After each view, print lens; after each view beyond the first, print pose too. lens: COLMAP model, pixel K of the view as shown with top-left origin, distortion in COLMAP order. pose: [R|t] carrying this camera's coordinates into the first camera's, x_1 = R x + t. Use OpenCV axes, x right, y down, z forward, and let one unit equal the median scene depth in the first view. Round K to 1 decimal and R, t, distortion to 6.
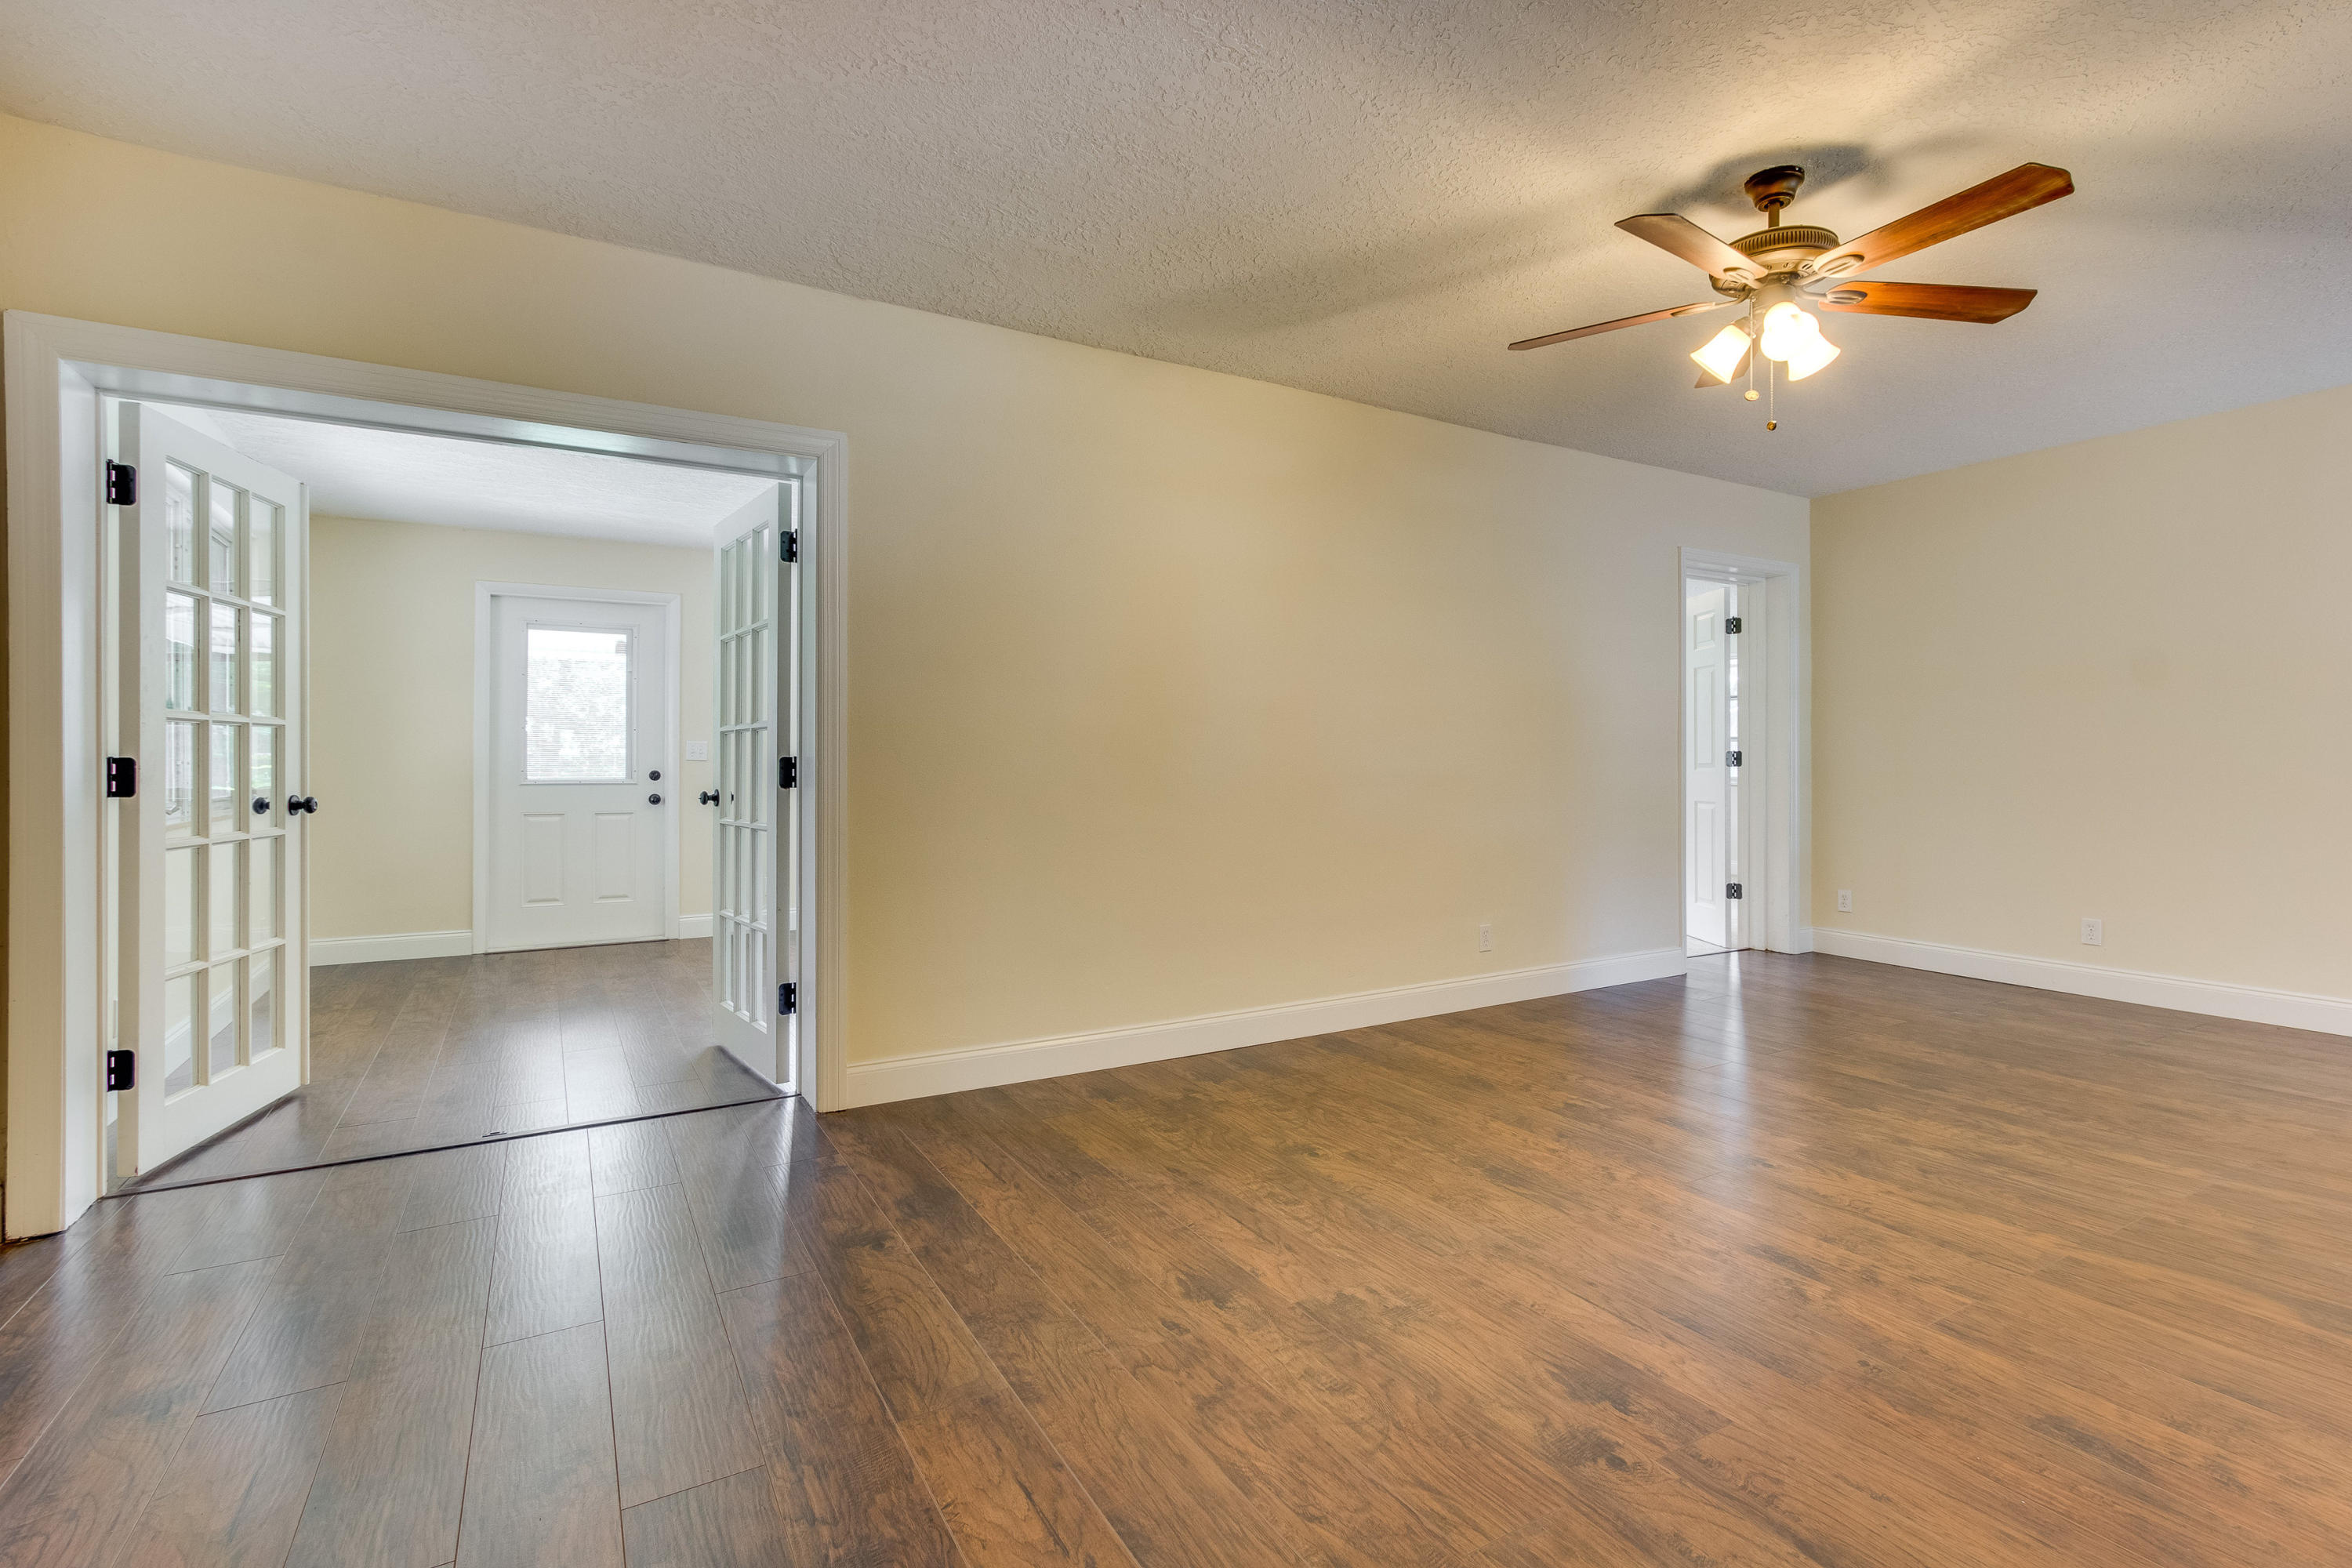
lens RADIAL K [[1086.2, 0, 1182.9], [0, 1086.2, 763.1], [0, 0, 1]] dist [-0.002944, 0.002892]
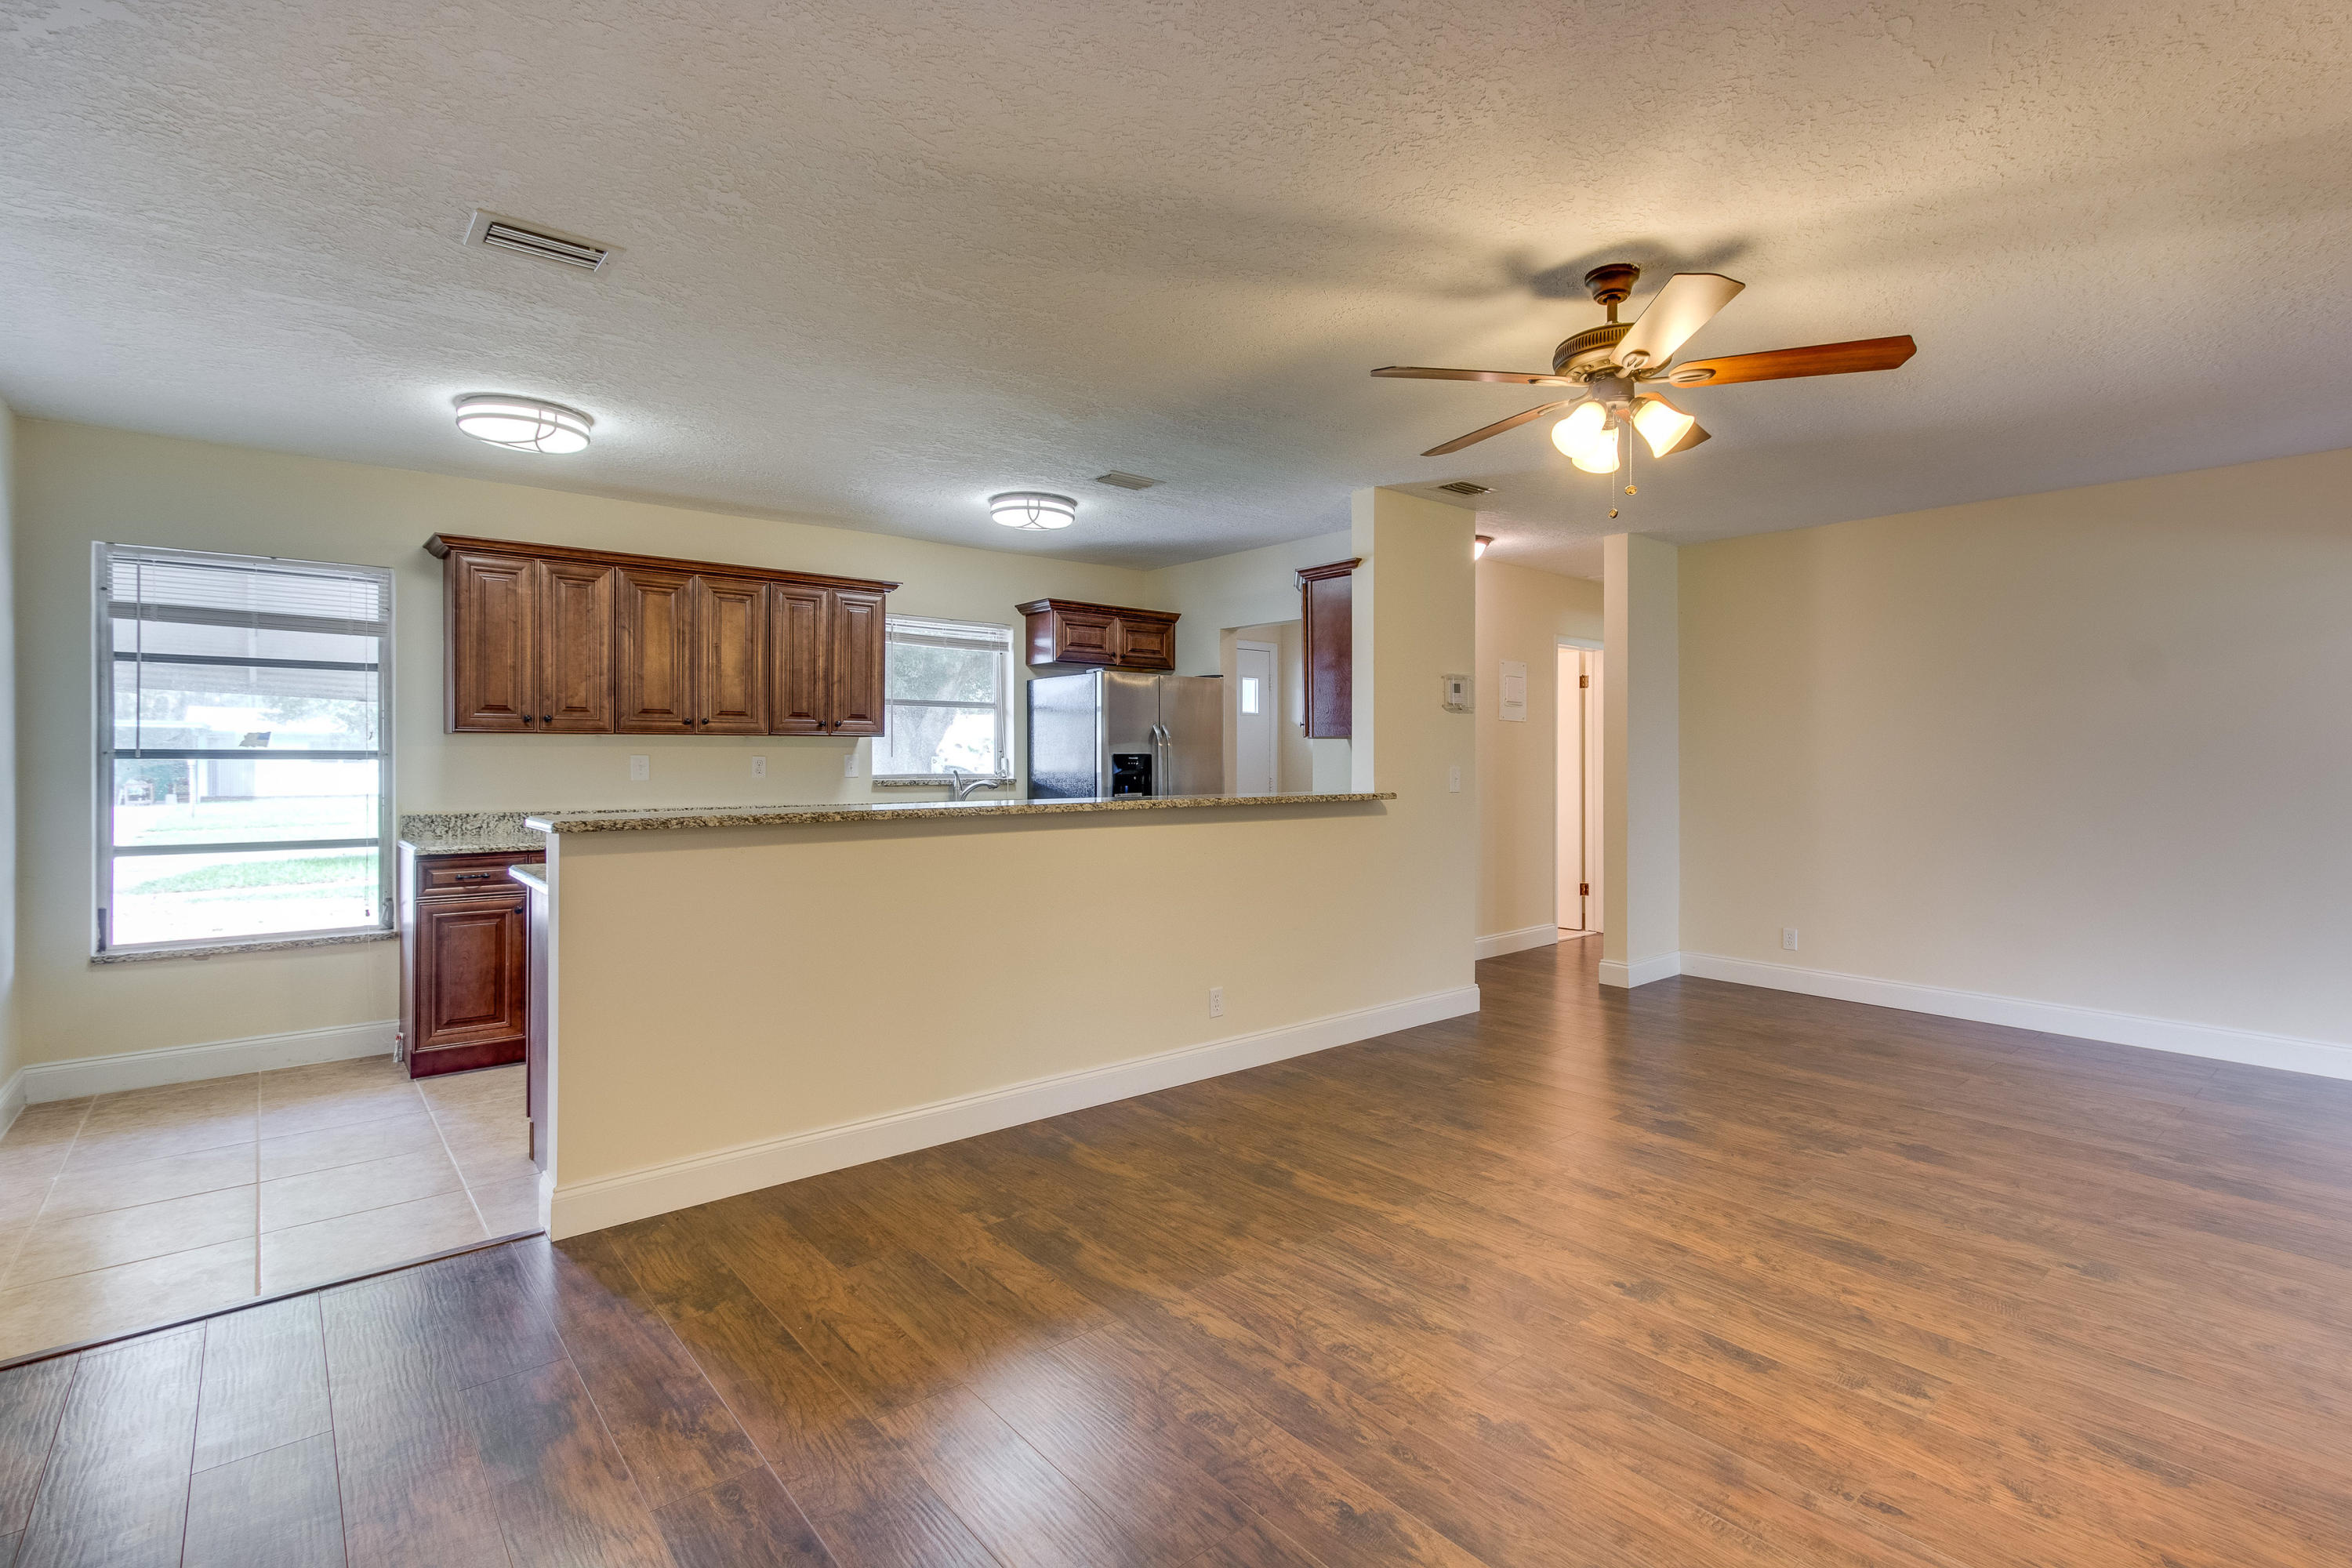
lens RADIAL K [[1086.2, 0, 1174.1], [0, 1086.2, 758.8], [0, 0, 1]] dist [-0.002944, 0.002892]
pose [[-0.985734, 0.000006, -0.168312, 1.197381], [-0.000584, 0.999994, 0.003452, -0.088555], [0.168311, 0.003501, -0.985728, 2.069543]]
